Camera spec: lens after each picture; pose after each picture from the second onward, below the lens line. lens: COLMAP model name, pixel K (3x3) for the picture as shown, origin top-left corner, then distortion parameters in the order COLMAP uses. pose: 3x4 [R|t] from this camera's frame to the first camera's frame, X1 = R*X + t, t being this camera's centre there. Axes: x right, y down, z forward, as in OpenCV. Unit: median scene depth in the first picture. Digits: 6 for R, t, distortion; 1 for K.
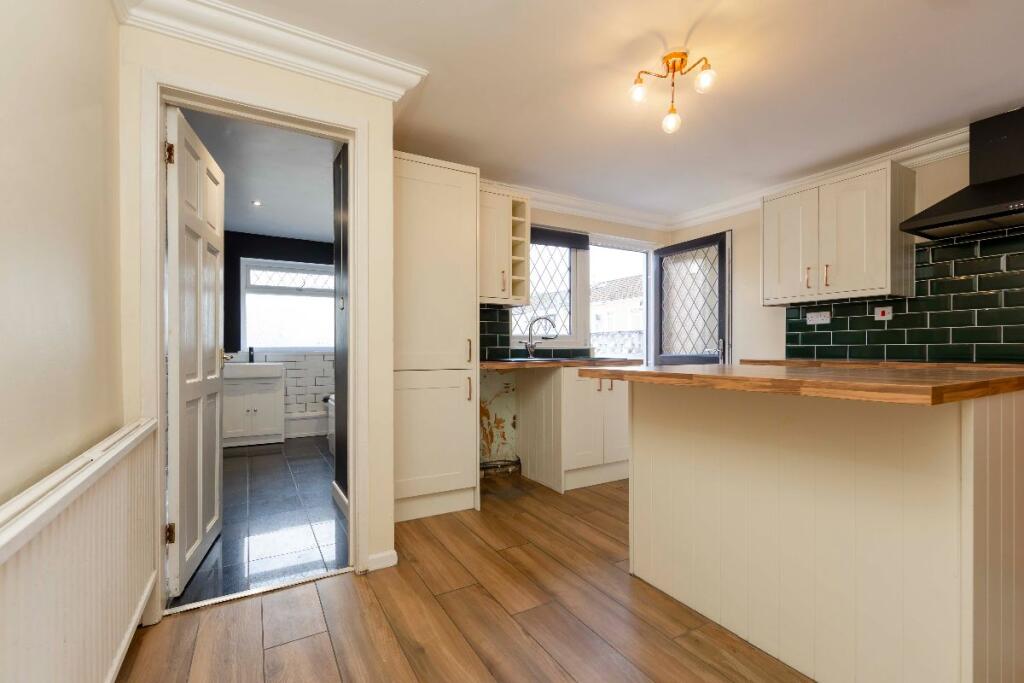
lens RADIAL K [[432.1, 0, 512.2], [0, 432.1, 342.6], [0, 0, 1]] dist [-0.017237, 0.000025]
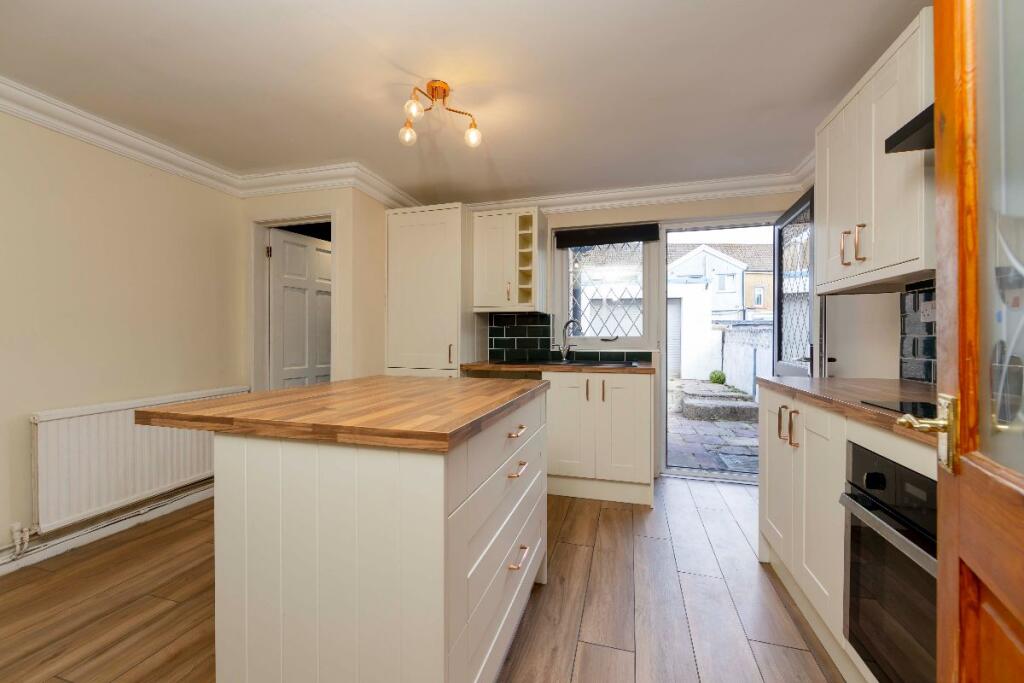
lens RADIAL K [[380.4, 0, 515.0], [0, 380.4, 342.8], [0, 0, 1]] dist [0.001133, 0.000022]
pose [[0.679741, -0.000223, -0.733452, 0.628937], [0.003435, 0.999990, 0.002879, -0.008621], [0.733444, -0.004477, 0.679735, 0.297705]]
